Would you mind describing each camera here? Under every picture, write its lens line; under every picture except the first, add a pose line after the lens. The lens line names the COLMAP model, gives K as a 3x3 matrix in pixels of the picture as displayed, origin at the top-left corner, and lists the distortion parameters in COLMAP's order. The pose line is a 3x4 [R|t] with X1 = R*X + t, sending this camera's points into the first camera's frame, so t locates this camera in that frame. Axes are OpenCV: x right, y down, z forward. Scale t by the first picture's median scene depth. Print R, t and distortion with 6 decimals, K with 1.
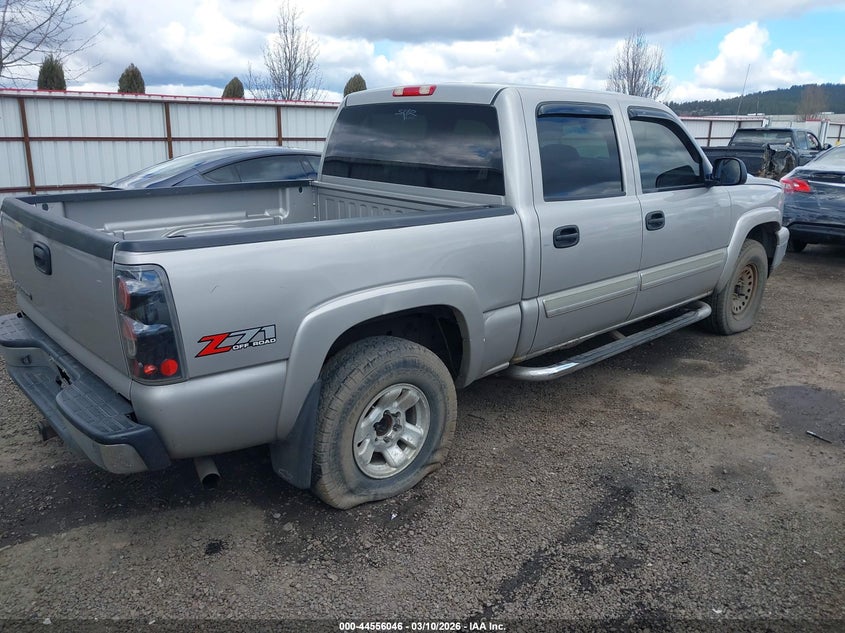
lens RADIAL K [[633.9, 0, 416.5], [0, 633.9, 317.6], [0, 0, 1]] dist [-0.001180, 0.000348]
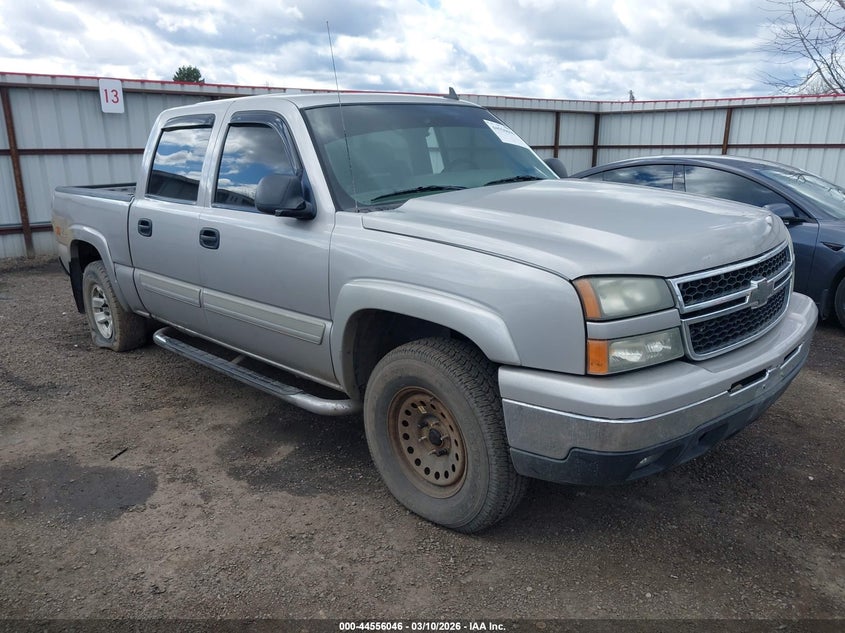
lens RADIAL K [[633.9, 0, 416.5], [0, 633.9, 317.6], [0, 0, 1]] dist [-0.001180, 0.000348]
pose [[0.076799, 0.259499, -0.962685, 1.172839], [-0.267328, 0.935543, 0.230857, -0.302745], [0.960540, 0.239623, 0.141220, 1.067768]]
